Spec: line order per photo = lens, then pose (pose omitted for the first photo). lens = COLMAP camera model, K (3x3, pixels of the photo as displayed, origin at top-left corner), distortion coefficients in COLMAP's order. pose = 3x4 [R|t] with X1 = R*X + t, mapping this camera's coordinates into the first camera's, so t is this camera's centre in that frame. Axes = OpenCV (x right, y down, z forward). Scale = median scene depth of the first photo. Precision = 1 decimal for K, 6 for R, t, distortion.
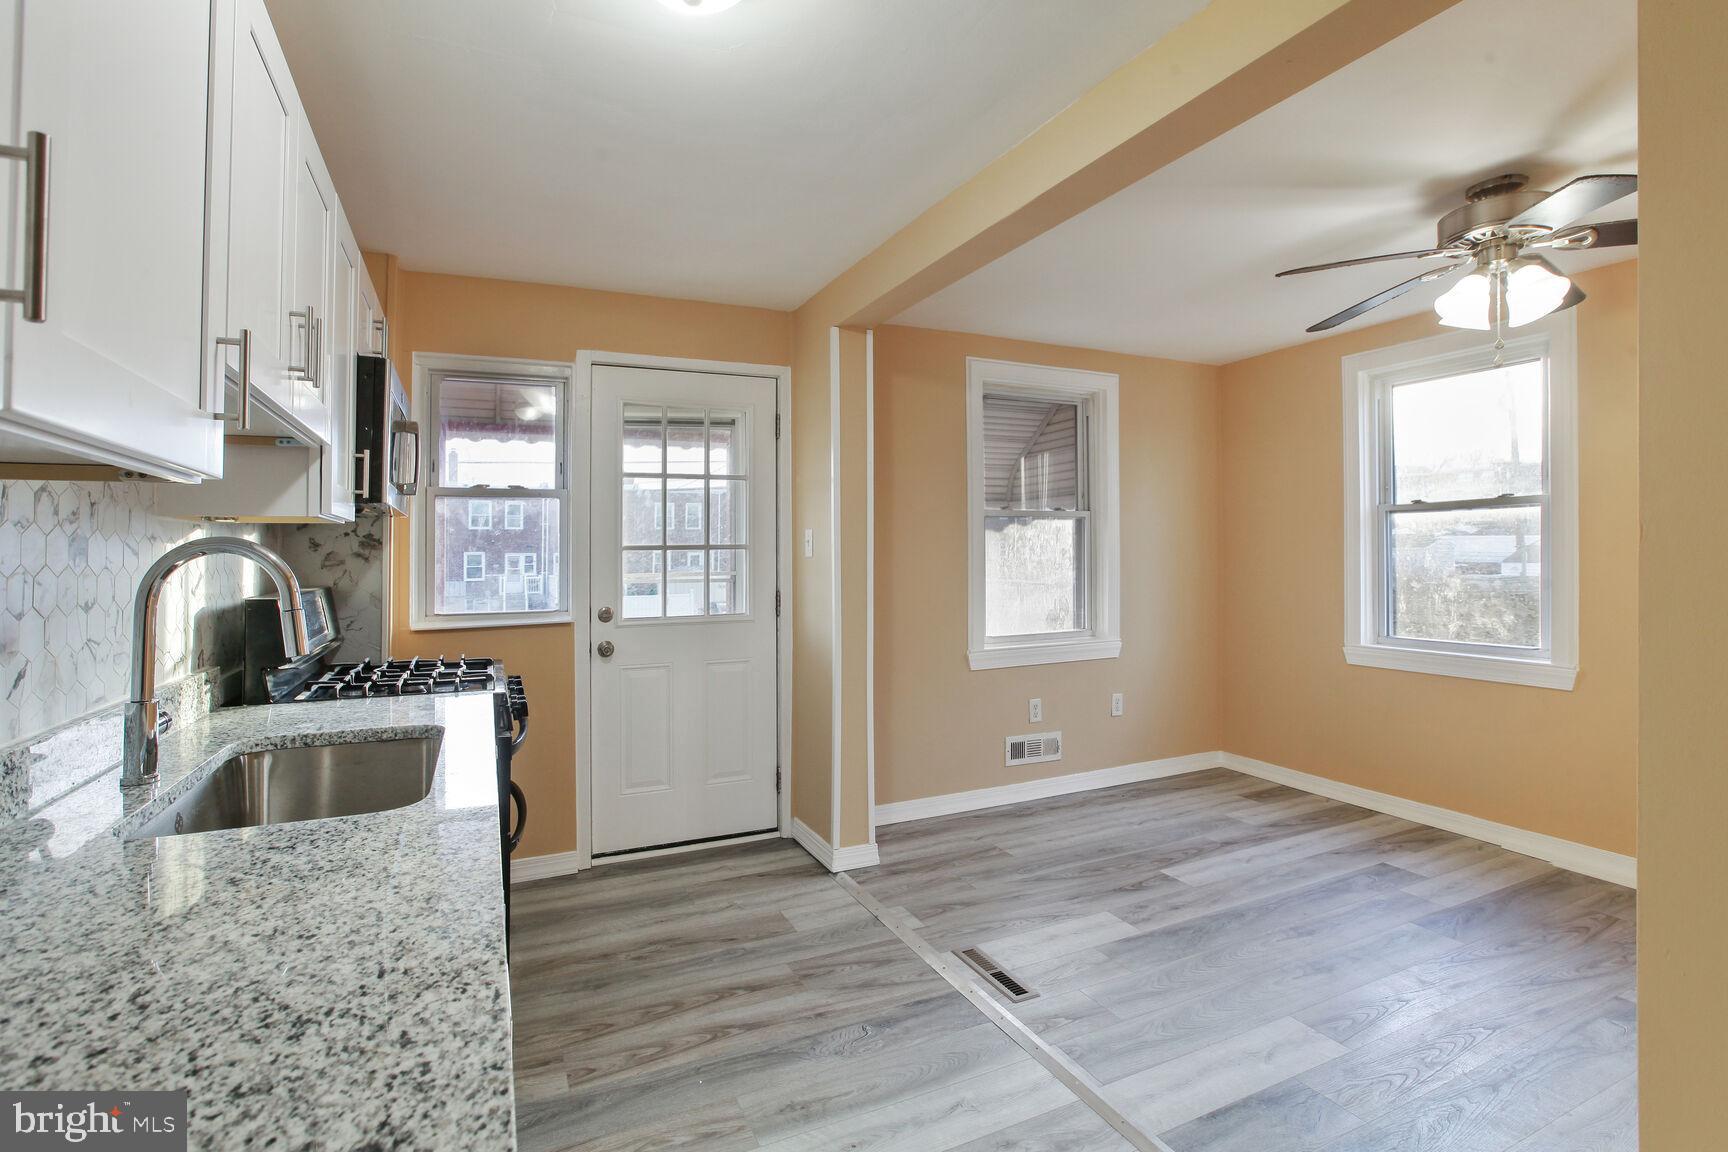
lens RADIAL K [[818.8, 0, 847.3], [0, 818.8, 518.9], [0, 0, 1]] dist [-0.015679, 0.000752]
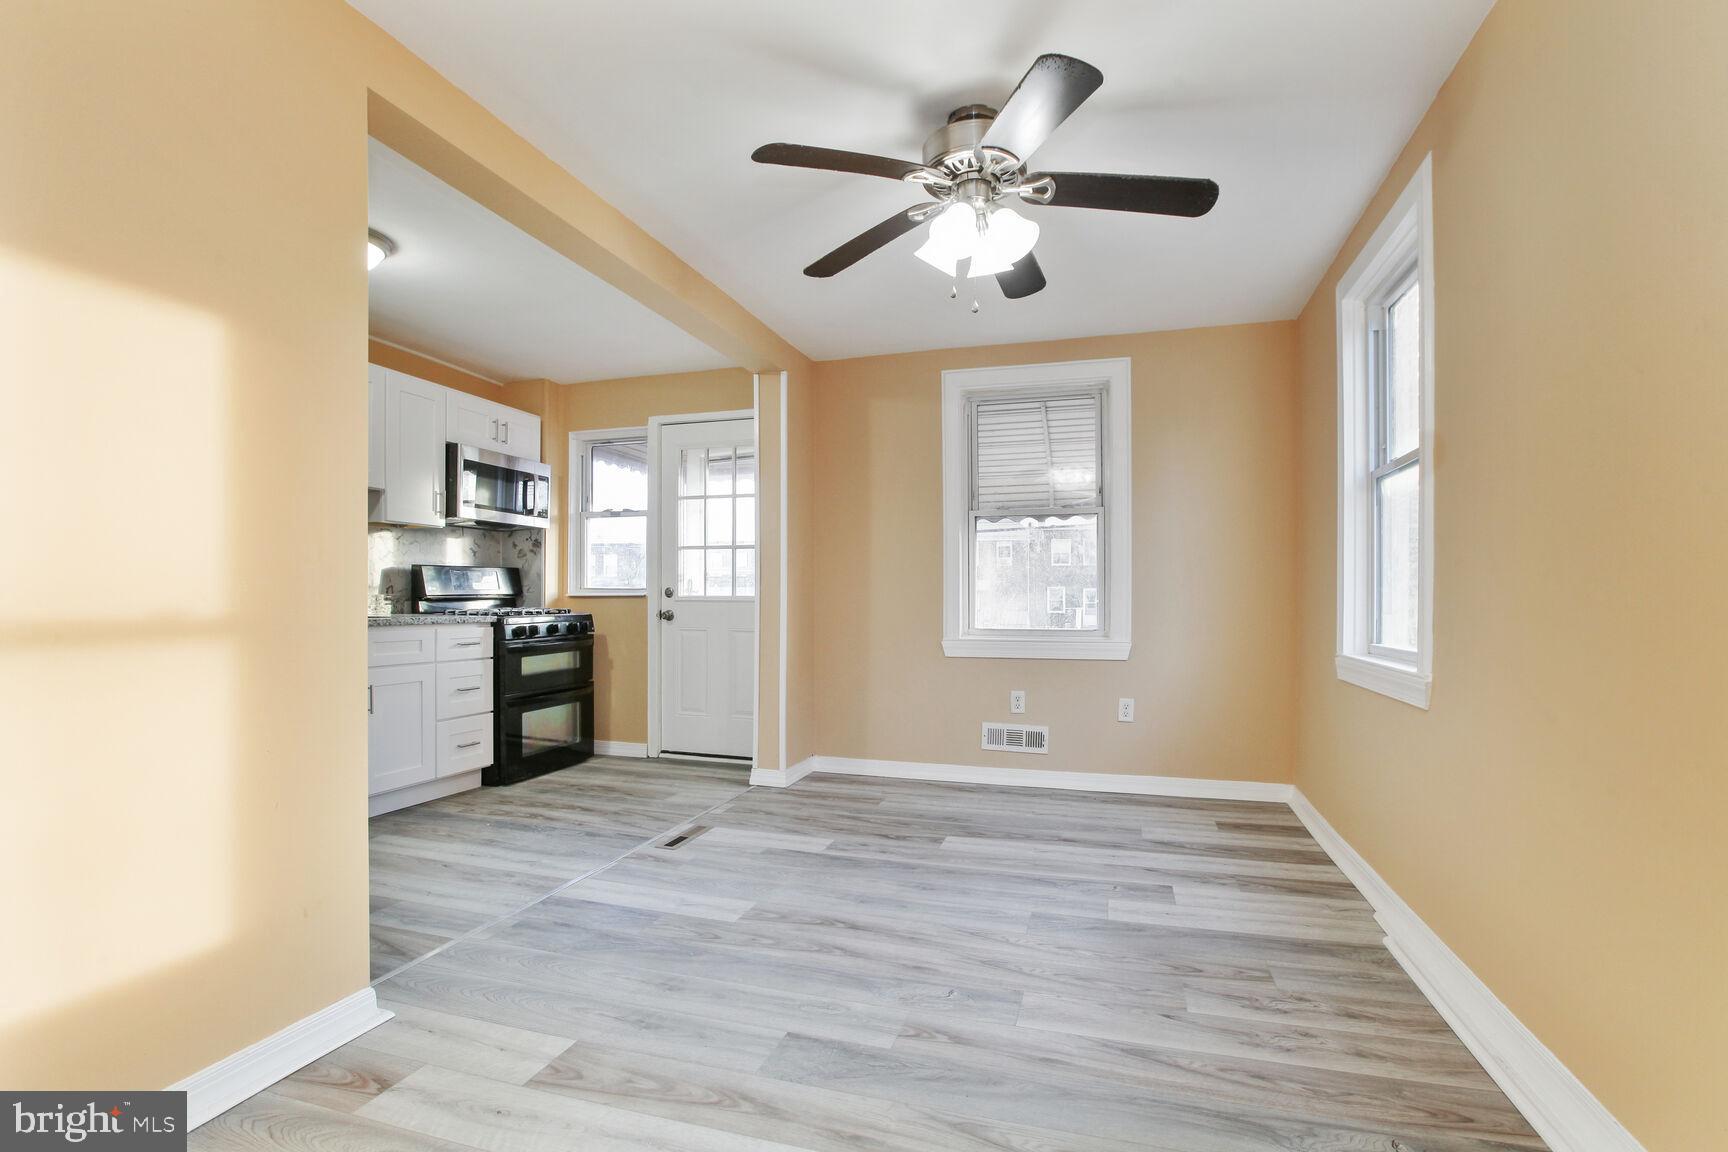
lens RADIAL K [[810.1, 0, 864.0], [0, 810.1, 576.0], [0, 0, 1]] dist [-0.044273, 0.000670]
pose [[0.737433, -0.004125, -0.675408, 0.986627], [0.015911, 0.999810, 0.011266, 0.078240], [0.675233, -0.019054, 0.737358, 0.155848]]
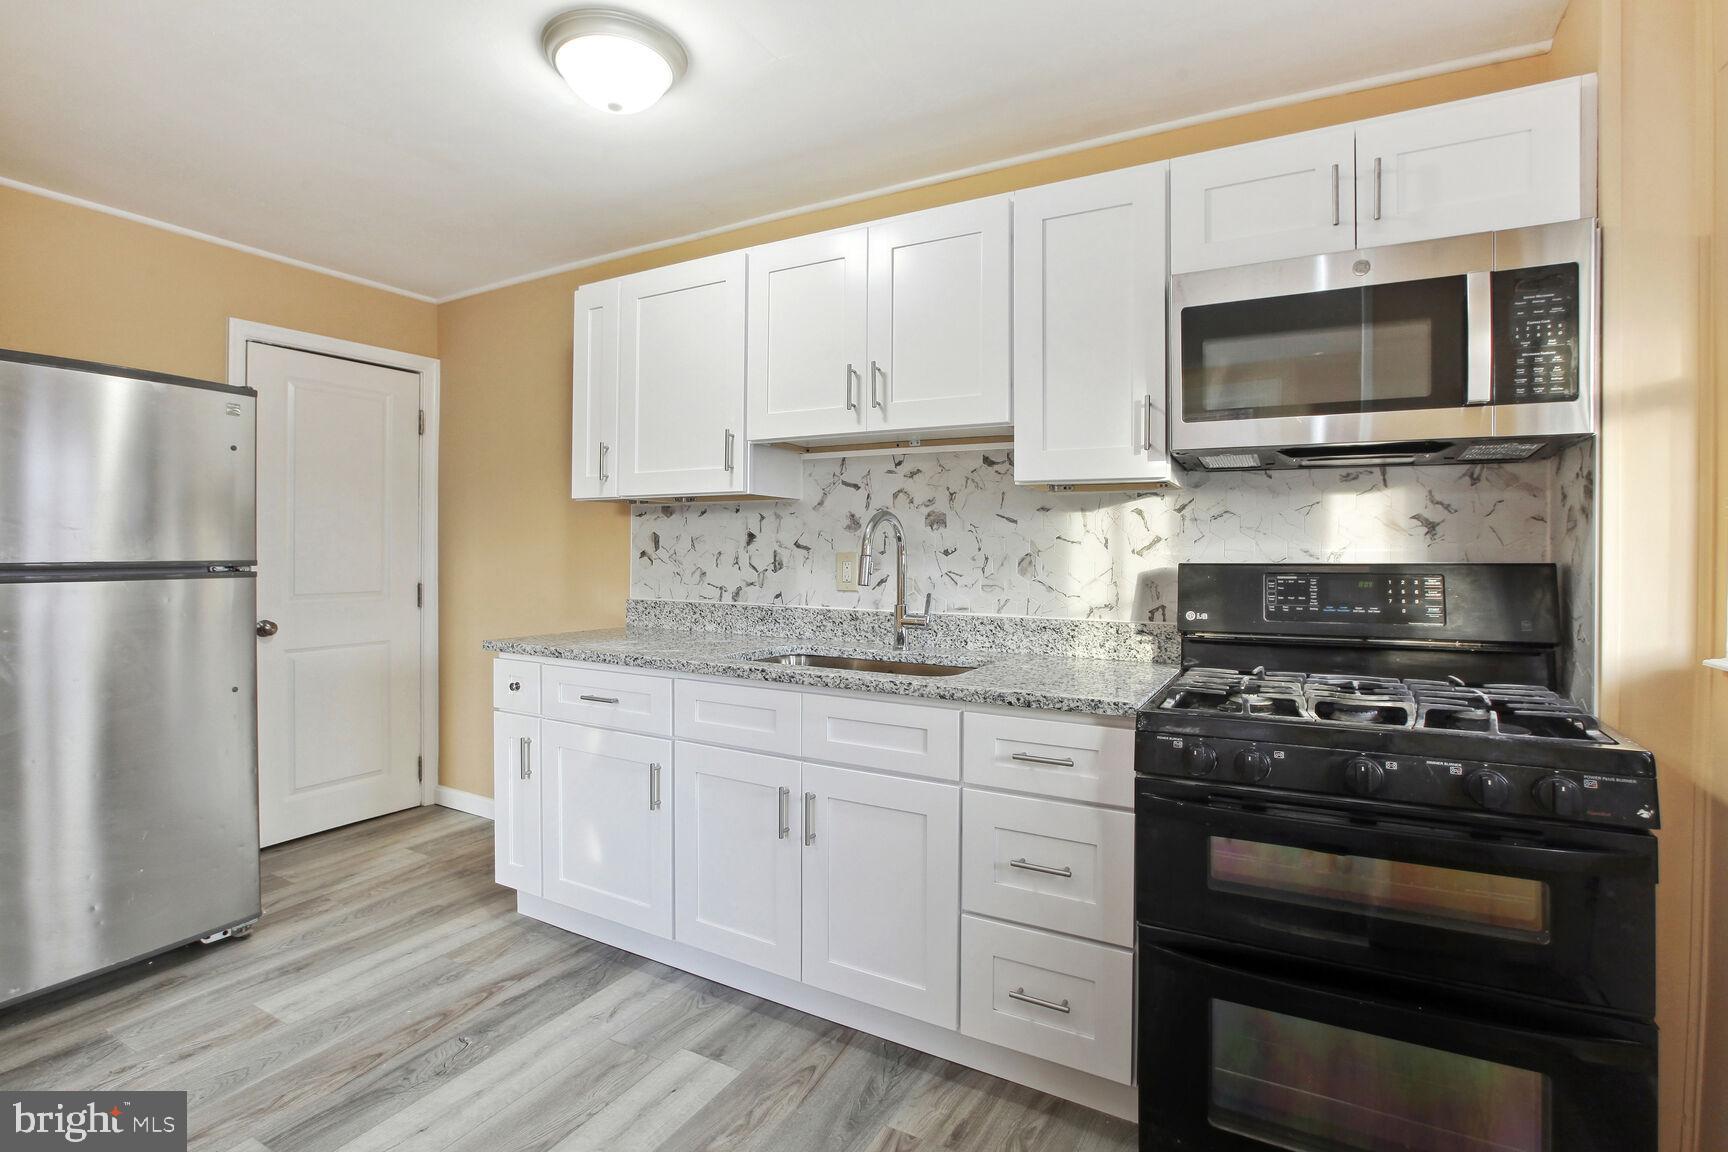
lens RADIAL K [[810.1, 0, 864.0], [0, 810.1, 576.0], [0, 0, 1]] dist [-0.044273, 0.000670]
pose [[-0.809344, 0.016225, -0.587111, 0.103865], [0.023396, 0.999716, -0.004624, 0.070450], [0.586869, -0.017479, -0.809493, 0.991517]]
